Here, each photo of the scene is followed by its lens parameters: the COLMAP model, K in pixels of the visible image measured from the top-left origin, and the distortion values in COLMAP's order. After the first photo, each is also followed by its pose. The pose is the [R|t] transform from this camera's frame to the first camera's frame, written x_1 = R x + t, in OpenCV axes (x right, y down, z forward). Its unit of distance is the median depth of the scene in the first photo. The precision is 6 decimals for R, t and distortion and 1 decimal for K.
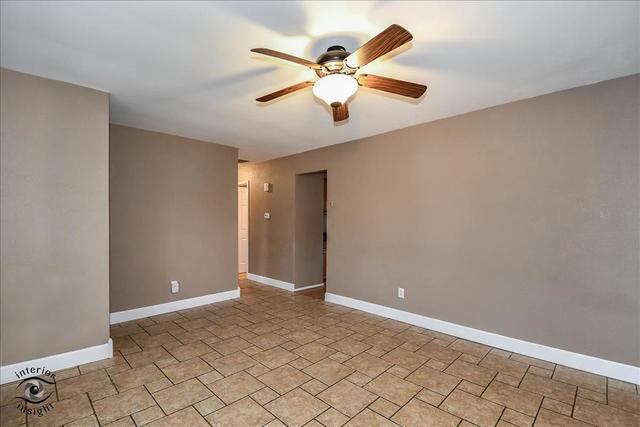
lens RADIAL K [[301.4, 0, 305.9], [0, 301.4, 214.3], [0, 0, 1]] dist [-0.003698, -0.000713]
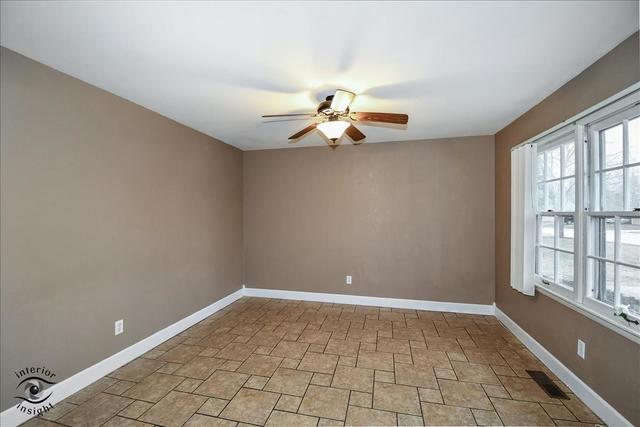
lens RADIAL K [[277.0, 0, 323.3], [0, 277.0, 216.2], [0, 0, 1]] dist [0.012942, -0.004319]
pose [[-0.566048, -0.012001, 0.824285, -0.644968], [-0.020321, 0.999793, 0.000602, -0.016842], [-0.824122, -0.016410, -0.566175, 1.267912]]
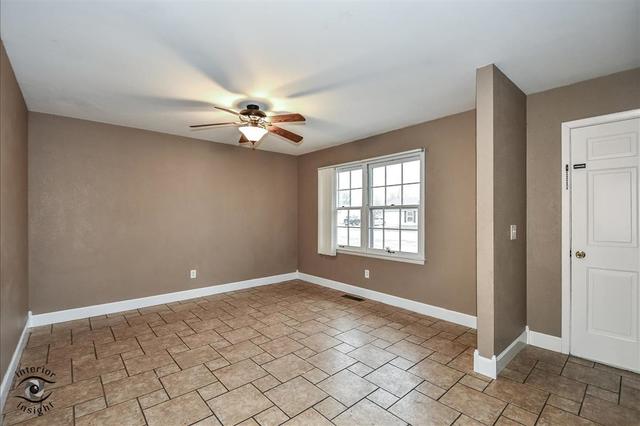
lens RADIAL K [[277.0, 0, 322.7], [0, 277.0, 214.9], [0, 0, 1]] dist [0.012942, -0.004319]
pose [[-0.999888, -0.003188, 0.014598, -0.210839], [-0.003526, 0.999725, -0.023197, 0.040274], [-0.014520, -0.023245, -0.999624, 1.791515]]
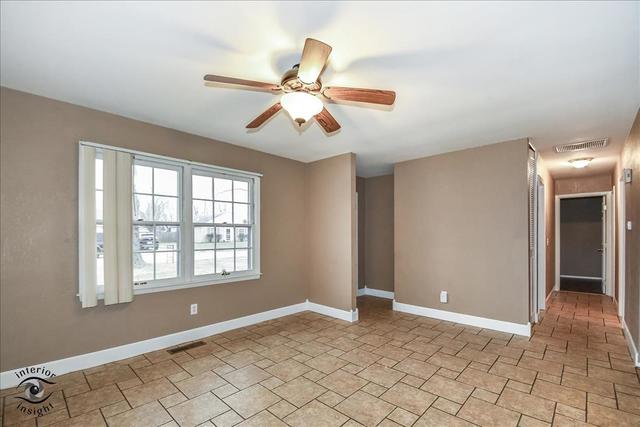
lens RADIAL K [[277.0, 0, 312.4], [0, 277.0, 233.3], [0, 0, 1]] dist [0.012942, -0.004319]
pose [[0.039320, -0.006552, -0.999205, 0.771514], [0.017142, 0.999836, -0.005881, 0.019216], [0.999080, -0.016897, 0.039426, 0.731652]]
